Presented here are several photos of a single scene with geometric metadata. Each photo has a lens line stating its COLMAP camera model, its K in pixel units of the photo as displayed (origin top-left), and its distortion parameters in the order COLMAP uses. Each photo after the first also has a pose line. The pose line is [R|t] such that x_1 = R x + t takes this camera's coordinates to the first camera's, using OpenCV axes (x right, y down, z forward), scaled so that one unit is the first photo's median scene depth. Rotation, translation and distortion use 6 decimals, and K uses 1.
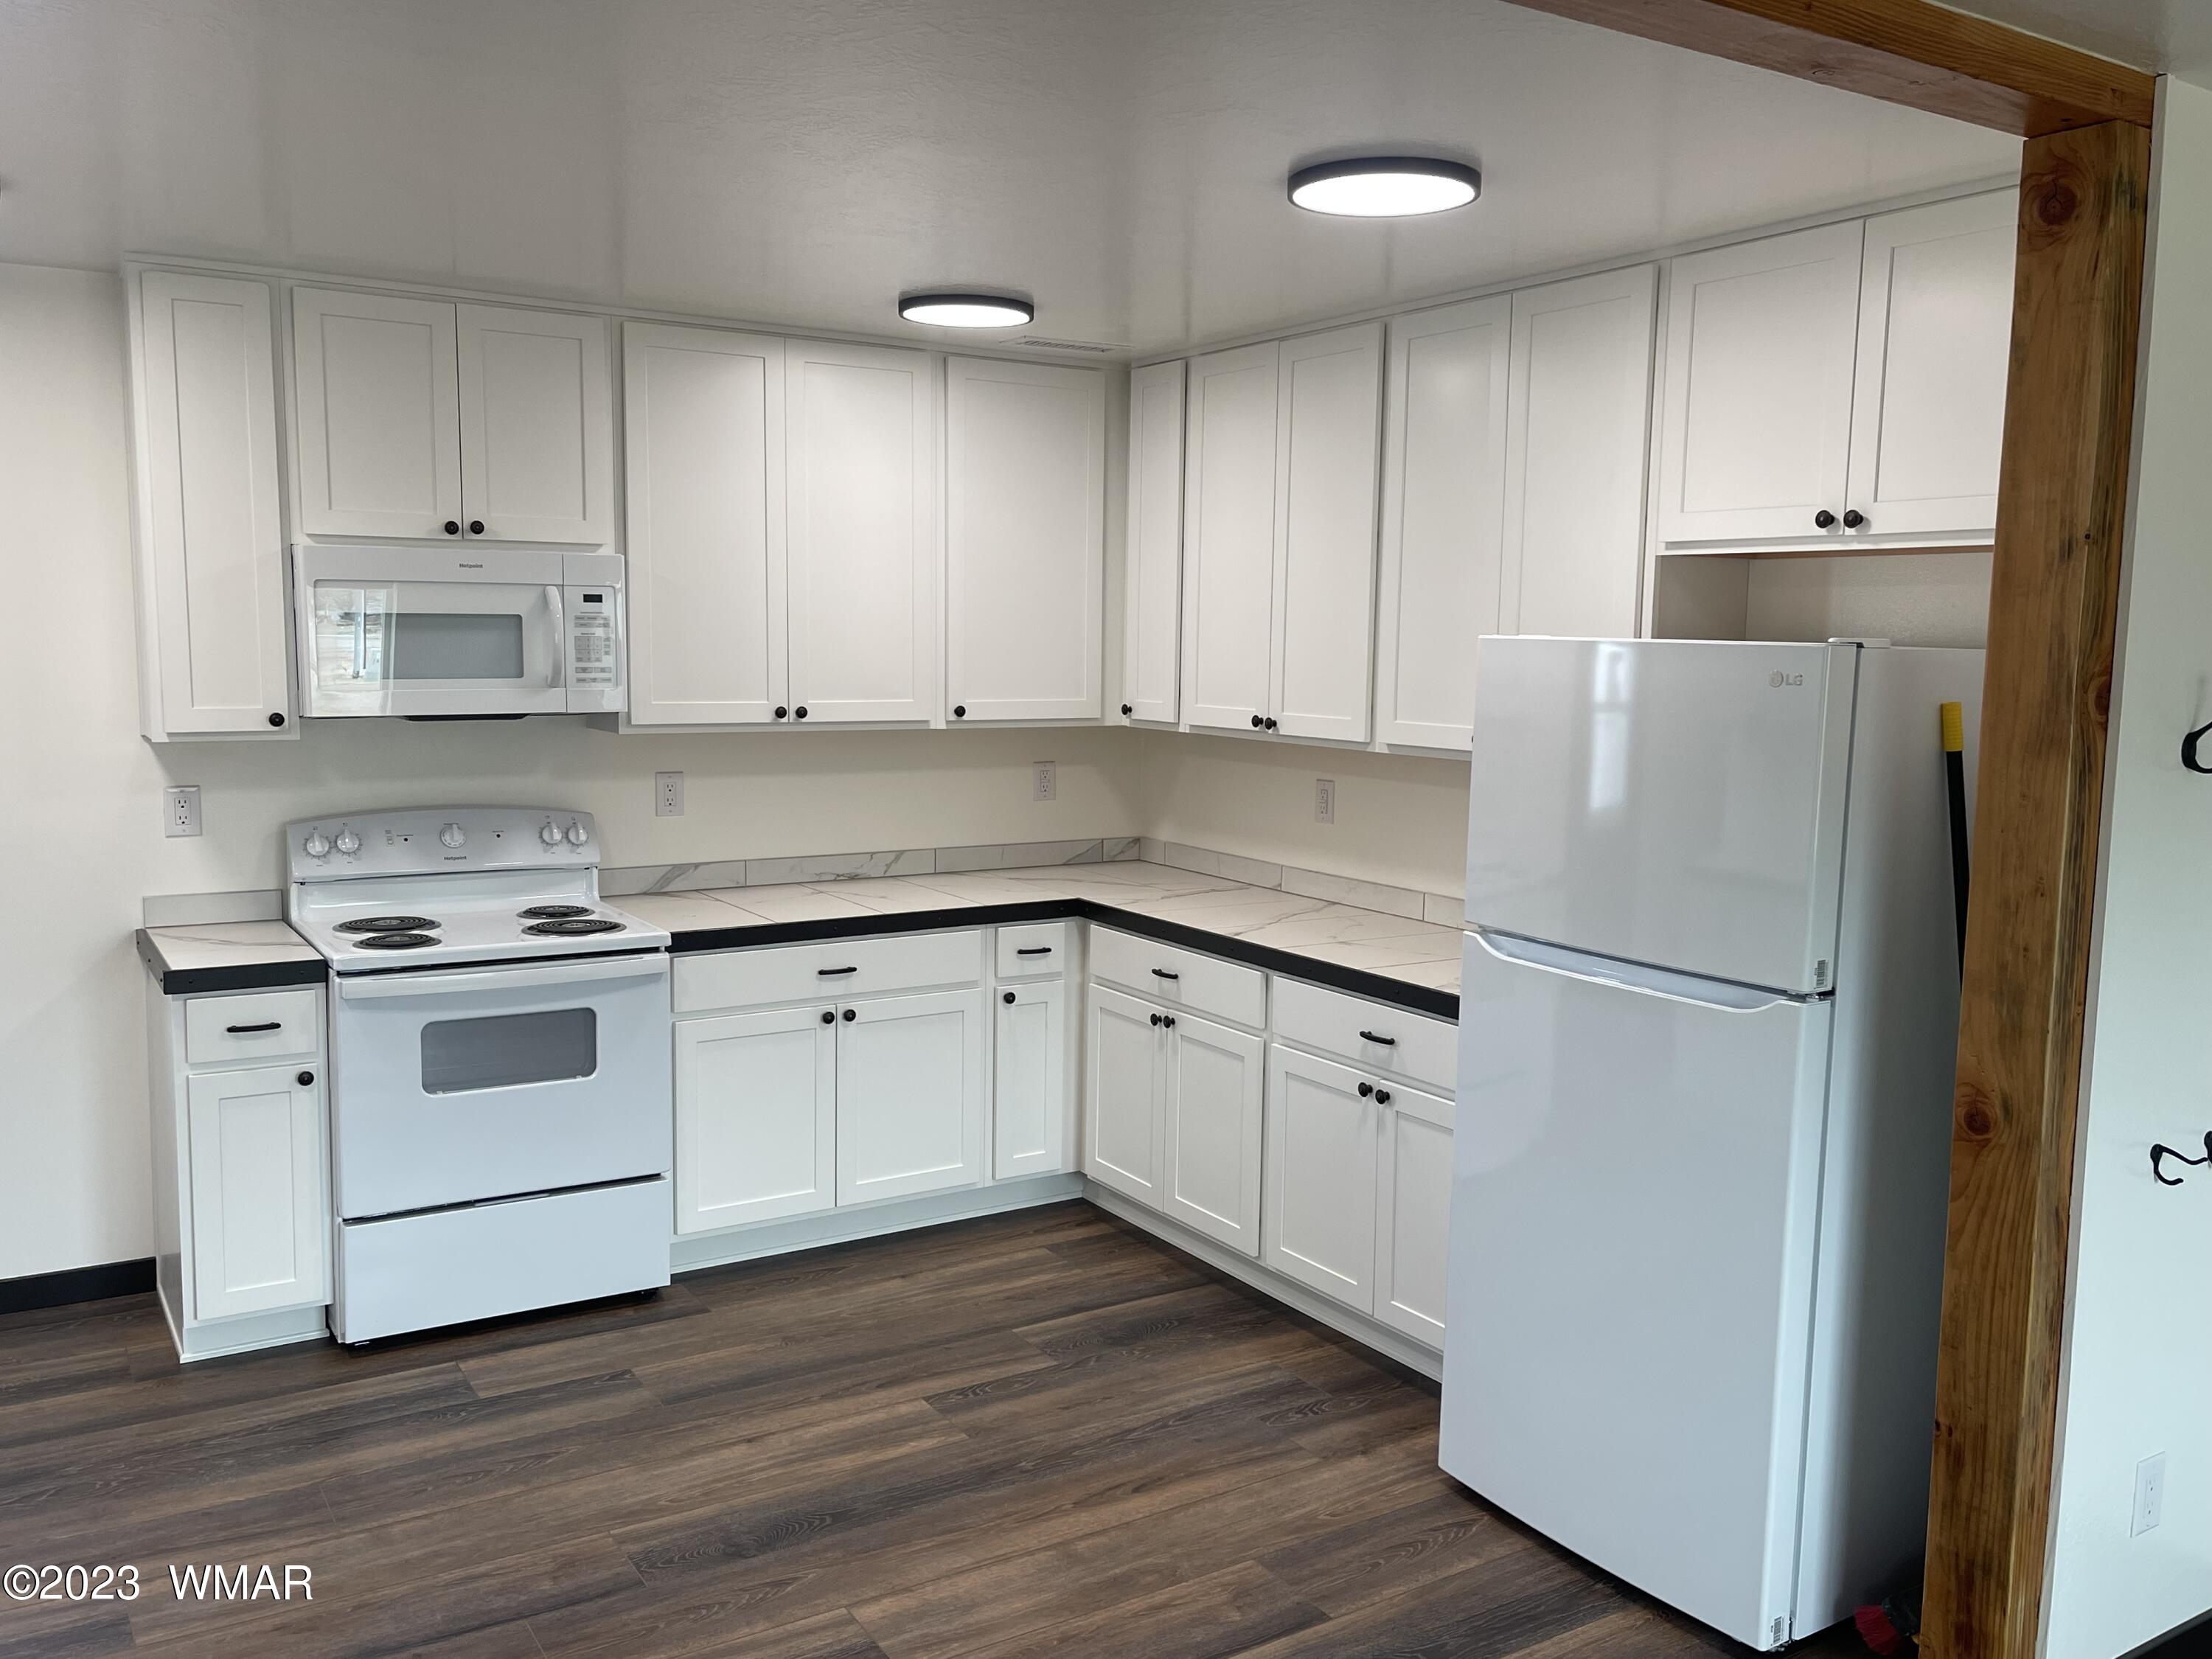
lens RADIAL K [[1838.5, 0, 1106.0], [0, 1838.5, 829.5], [0, 0, 1]] dist [0.094101, -0.123682]
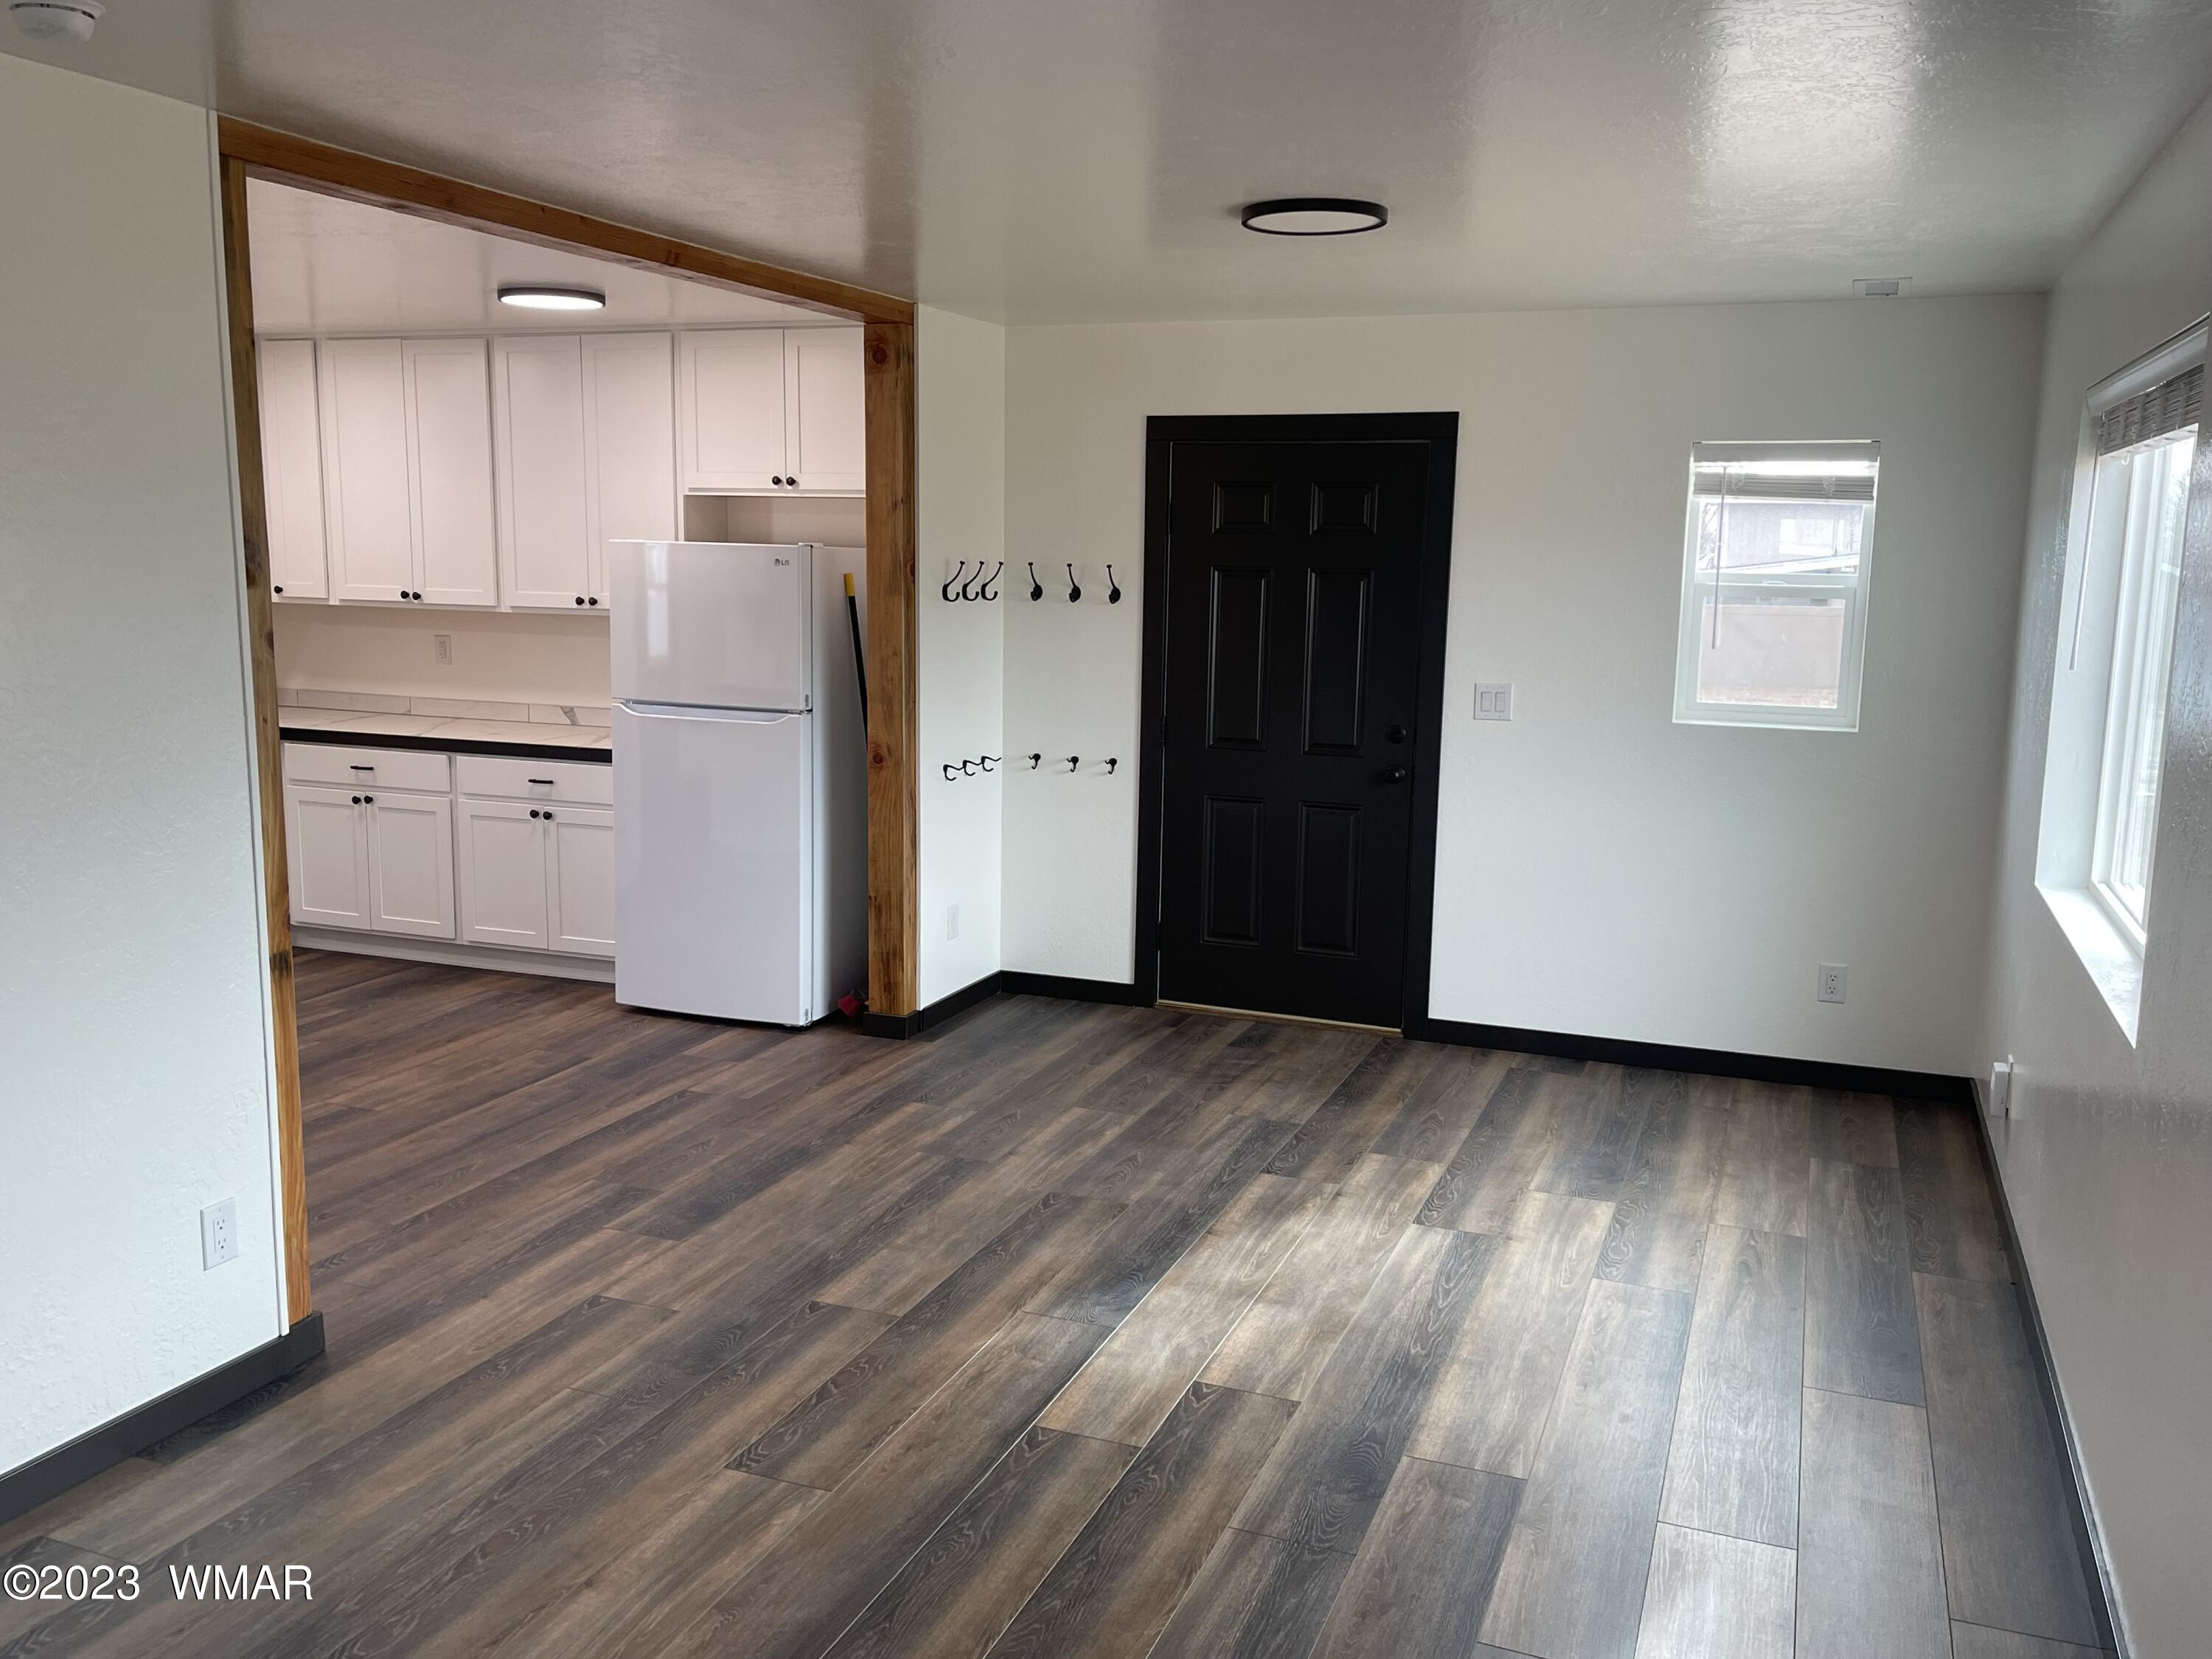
lens RADIAL K [[1838.5, 0, 1106.0], [0, 1838.5, 829.5], [0, 0, 1]] dist [0.094101, -0.123682]
pose [[0.810723, -0.099826, 0.576856, -0.411196], [0.064865, 0.994605, 0.080955, 0.053390], [-0.581825, -0.028215, 0.812824, -0.665111]]
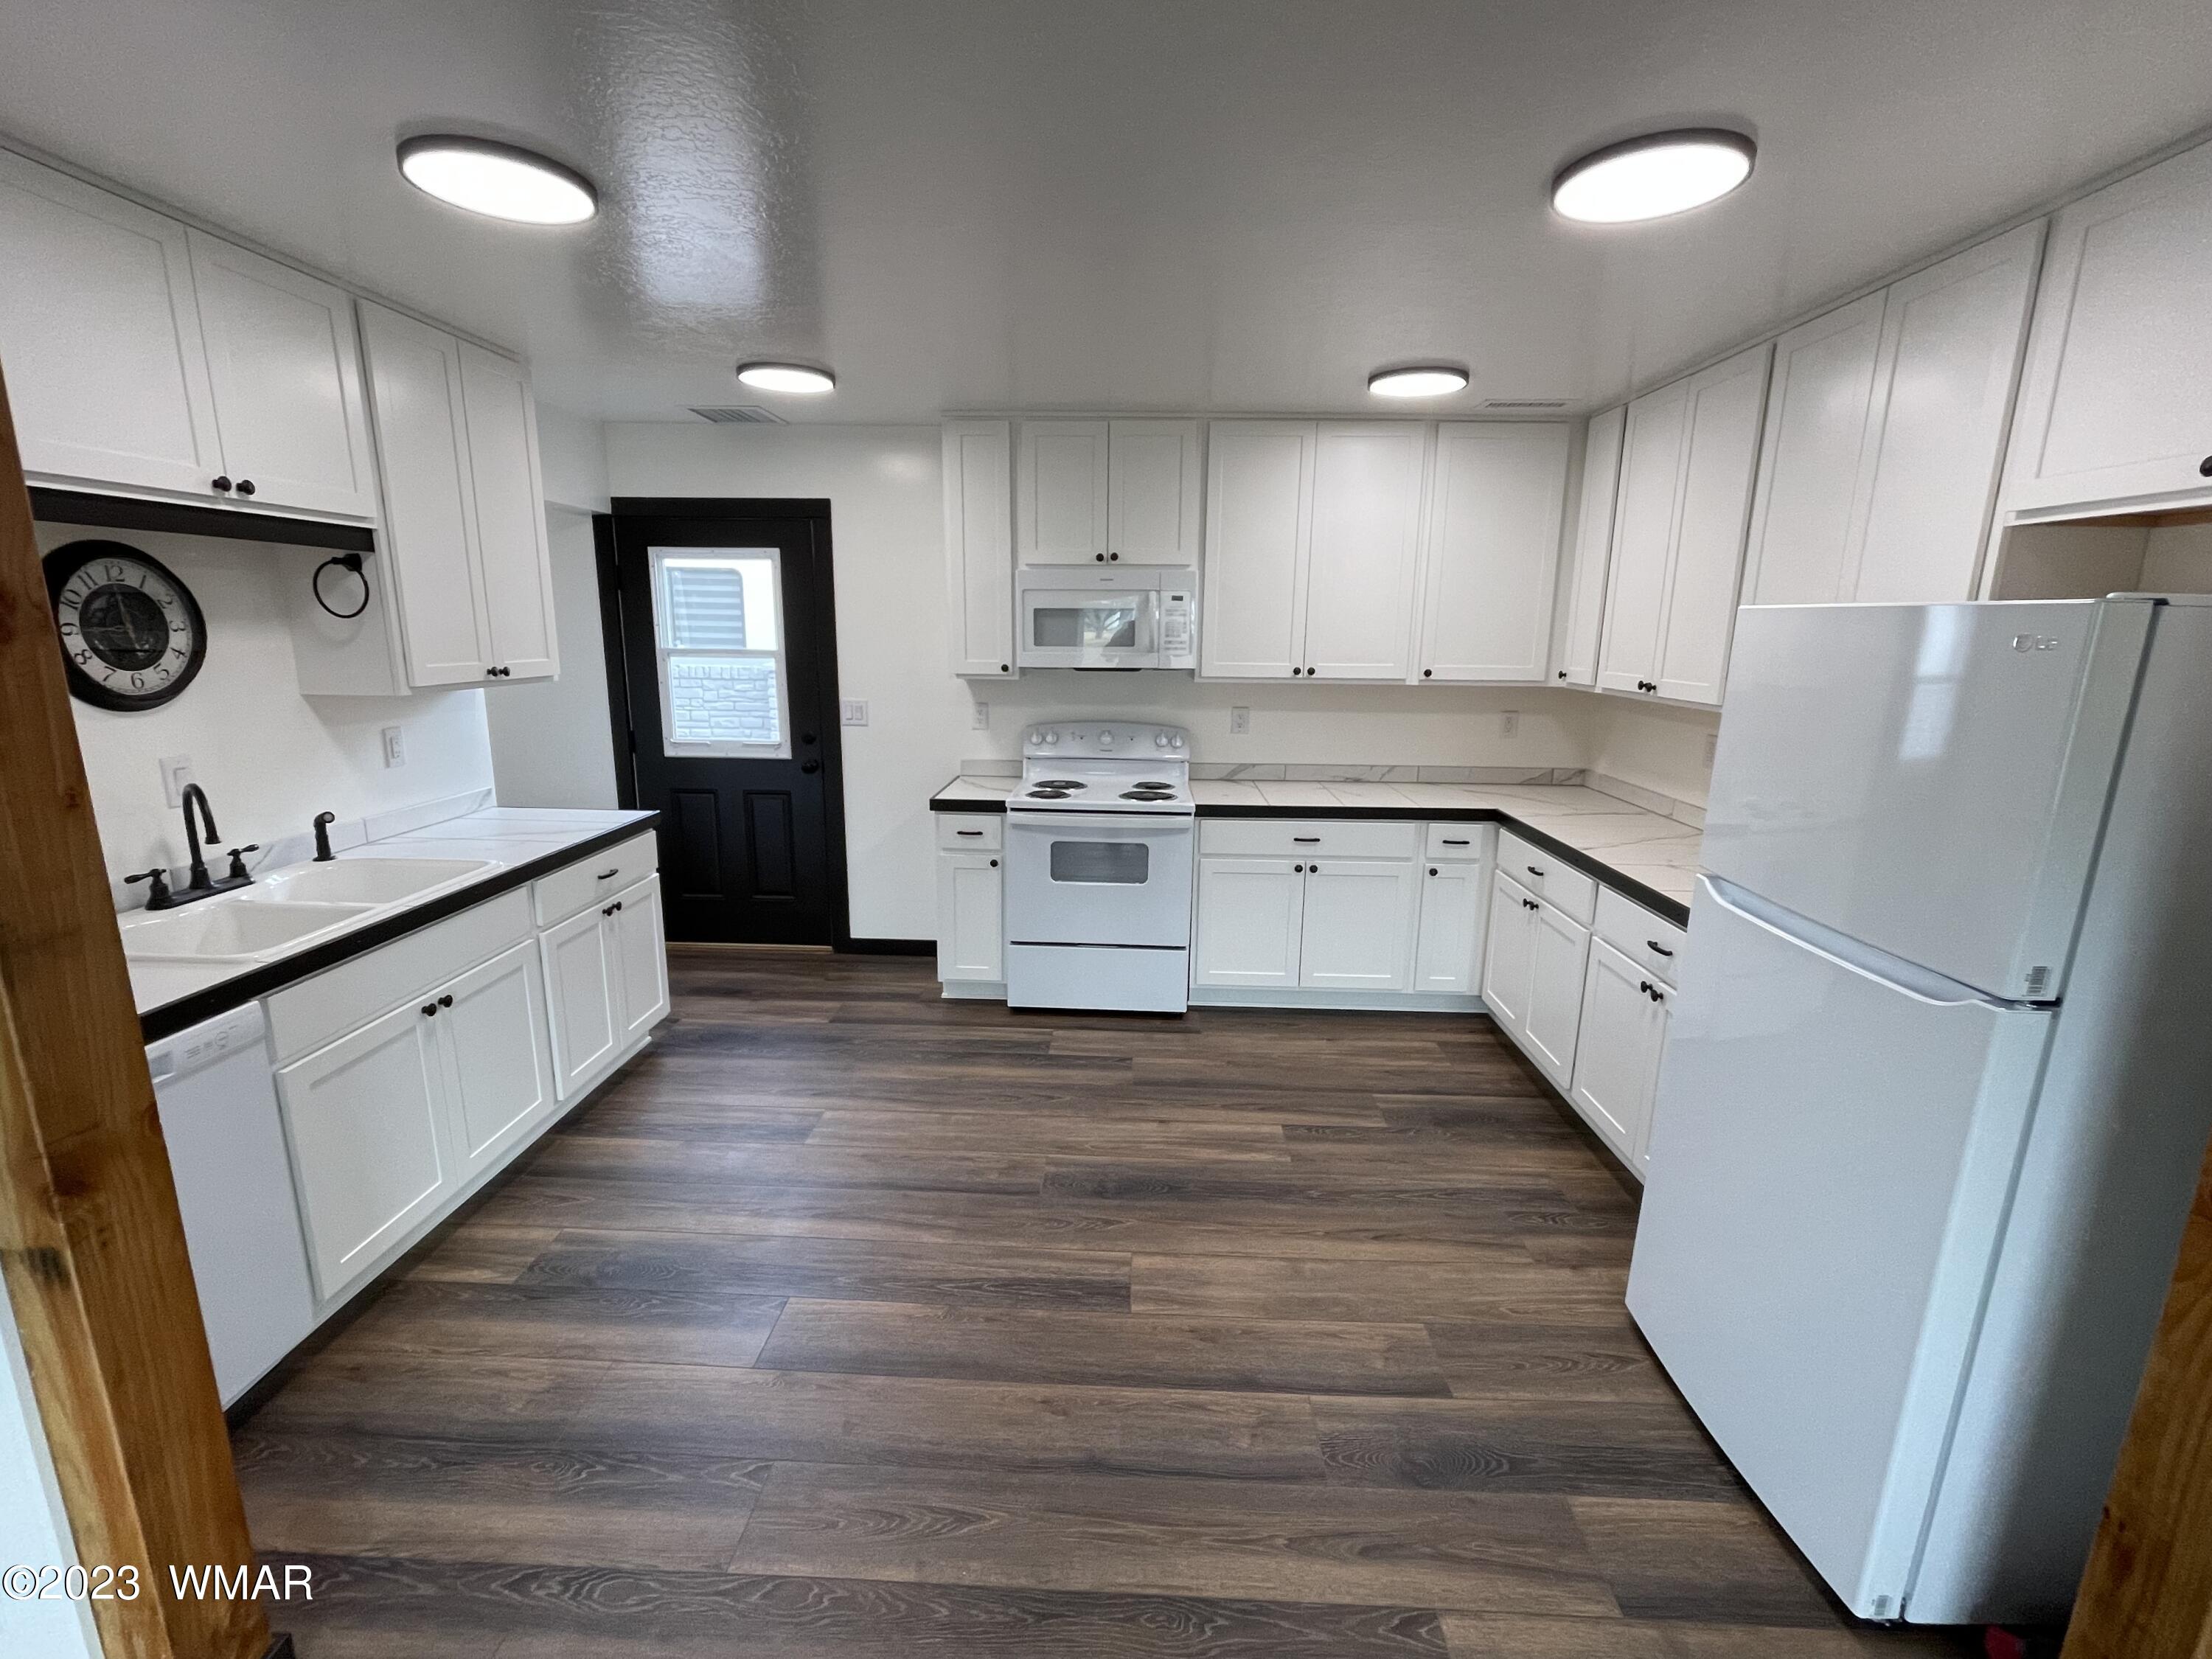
lens RADIAL K [[968.2, 0, 1106.0], [0, 968.2, 829.5], [0, 0, 1]] dist [-0.001942, -0.001532]
pose [[0.822309, 0.113192, -0.557670, 0.194839], [-0.061779, 0.991982, 0.110250, -0.012847], [0.565678, -0.056207, 0.822709, 0.272304]]
